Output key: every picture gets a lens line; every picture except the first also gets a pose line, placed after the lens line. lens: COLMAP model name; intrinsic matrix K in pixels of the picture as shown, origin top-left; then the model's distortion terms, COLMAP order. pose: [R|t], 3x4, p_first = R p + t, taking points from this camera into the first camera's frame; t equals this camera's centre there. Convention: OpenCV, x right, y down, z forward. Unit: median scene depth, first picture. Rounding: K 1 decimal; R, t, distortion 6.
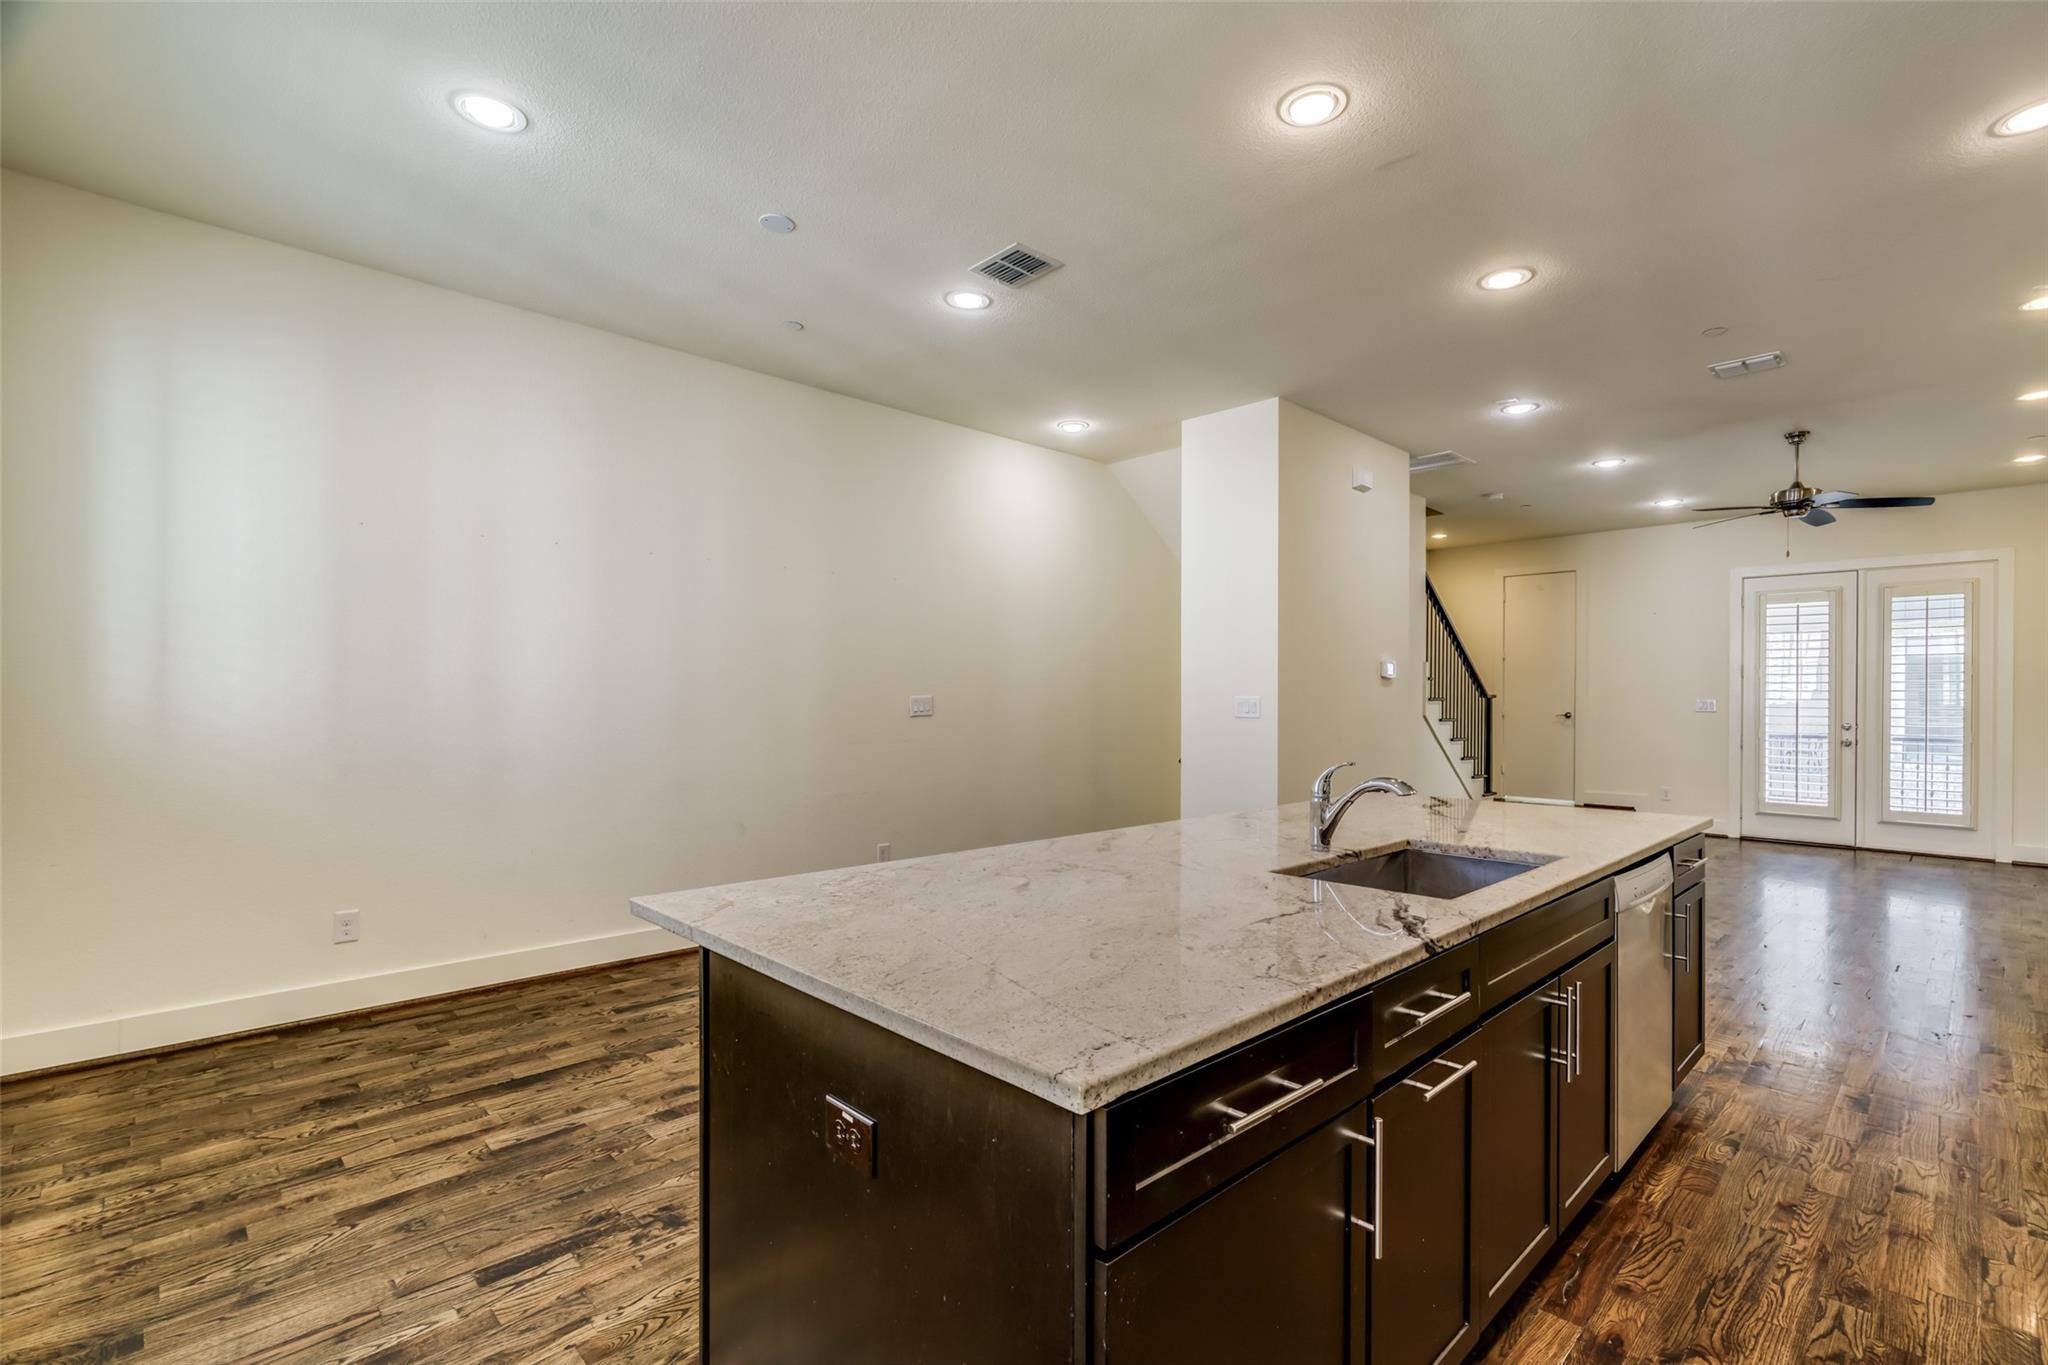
lens RADIAL K [[925.9, 0, 1018.3], [0, 925.9, 700.0], [0, 0, 1]] dist [-0.012938, 0.004108]
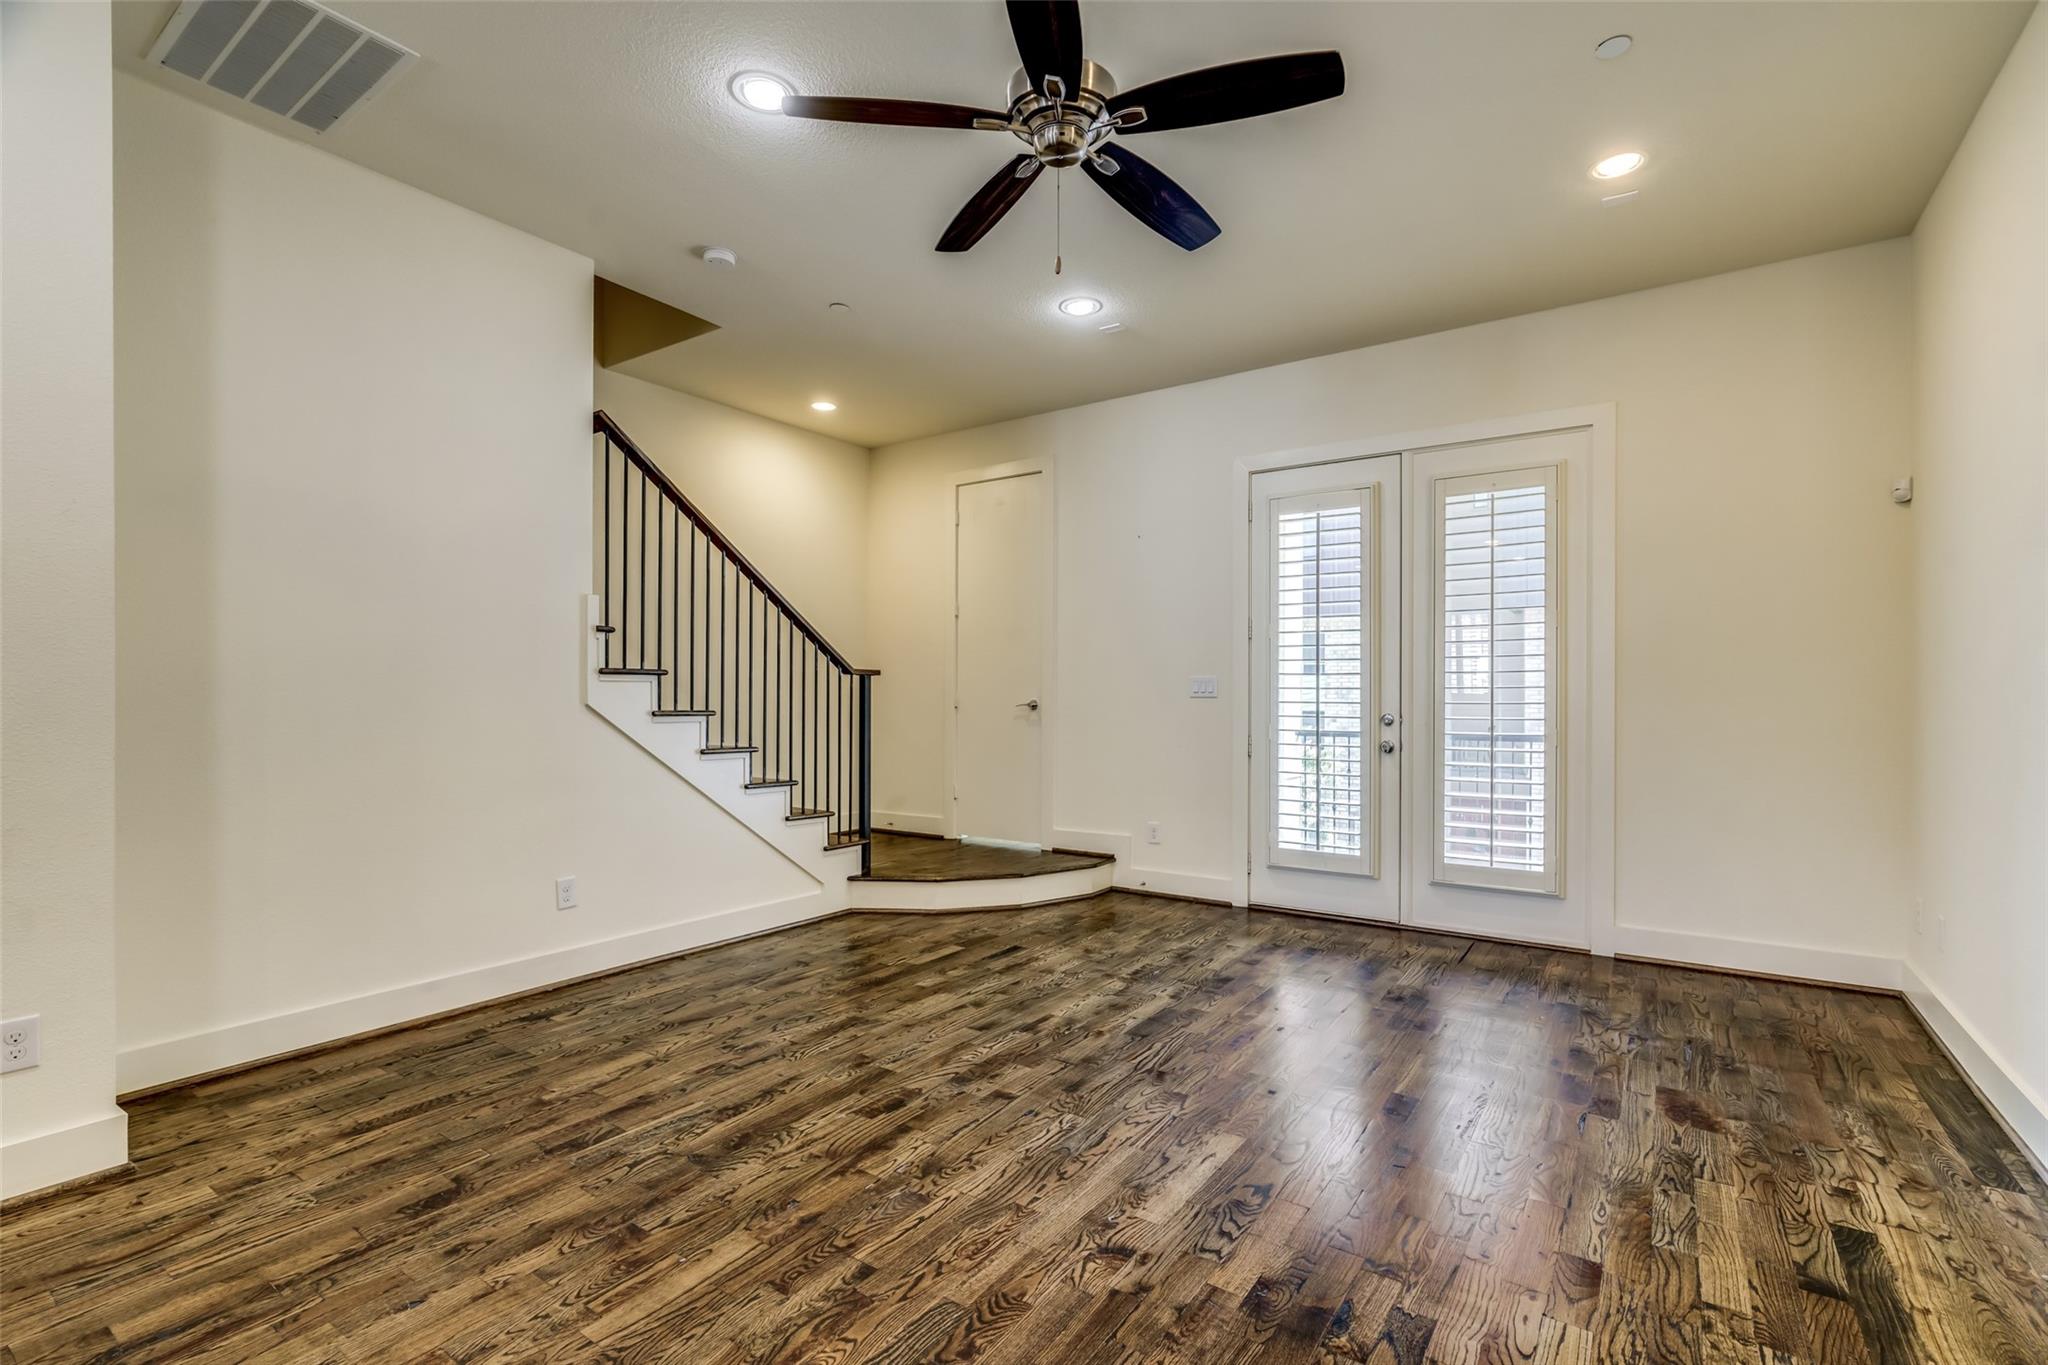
lens RADIAL K [[925.9, 0, 1040.4], [0, 925.9, 692.0], [0, 0, 1]] dist [-0.012938, 0.004108]
pose [[0.977476, -0.001893, 0.211037, 0.575556], [0.003111, 0.999980, -0.005441, 0.014247], [-0.211023, 0.005975, 0.977463, 0.482310]]
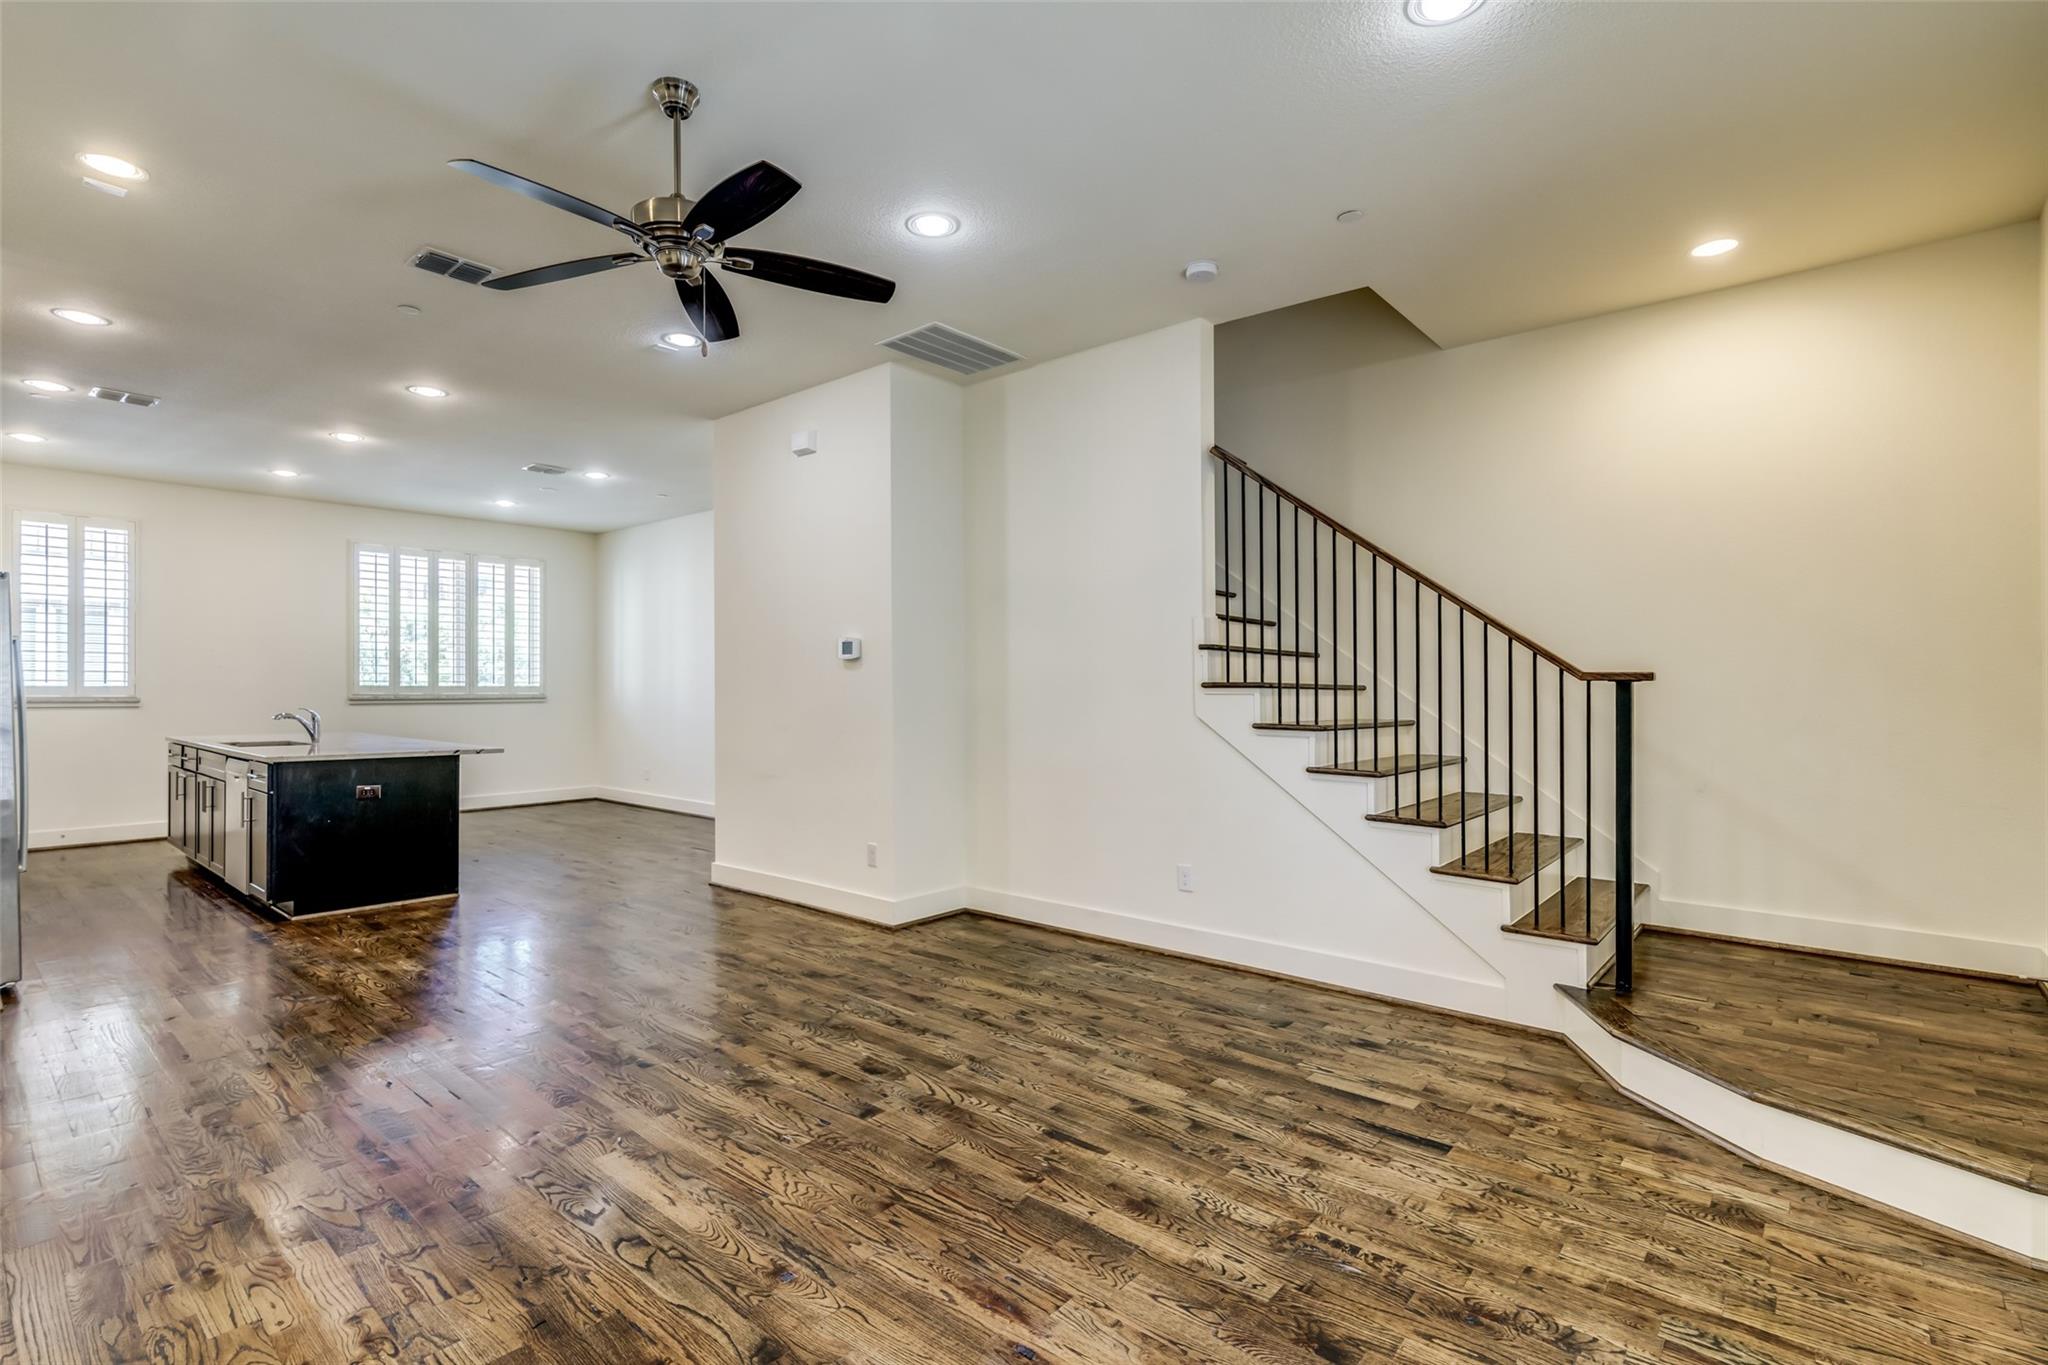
lens RADIAL K [[954.2, 0, 991.6], [0, 954.2, 677.7], [0, 0, 1]] dist [-0.008861, 0.003905]
pose [[0.085601, -0.015264, -0.996213, 1.002030], [-0.003488, 0.999872, -0.015620, 0.004344], [0.996323, 0.004812, 0.085537, 0.840306]]
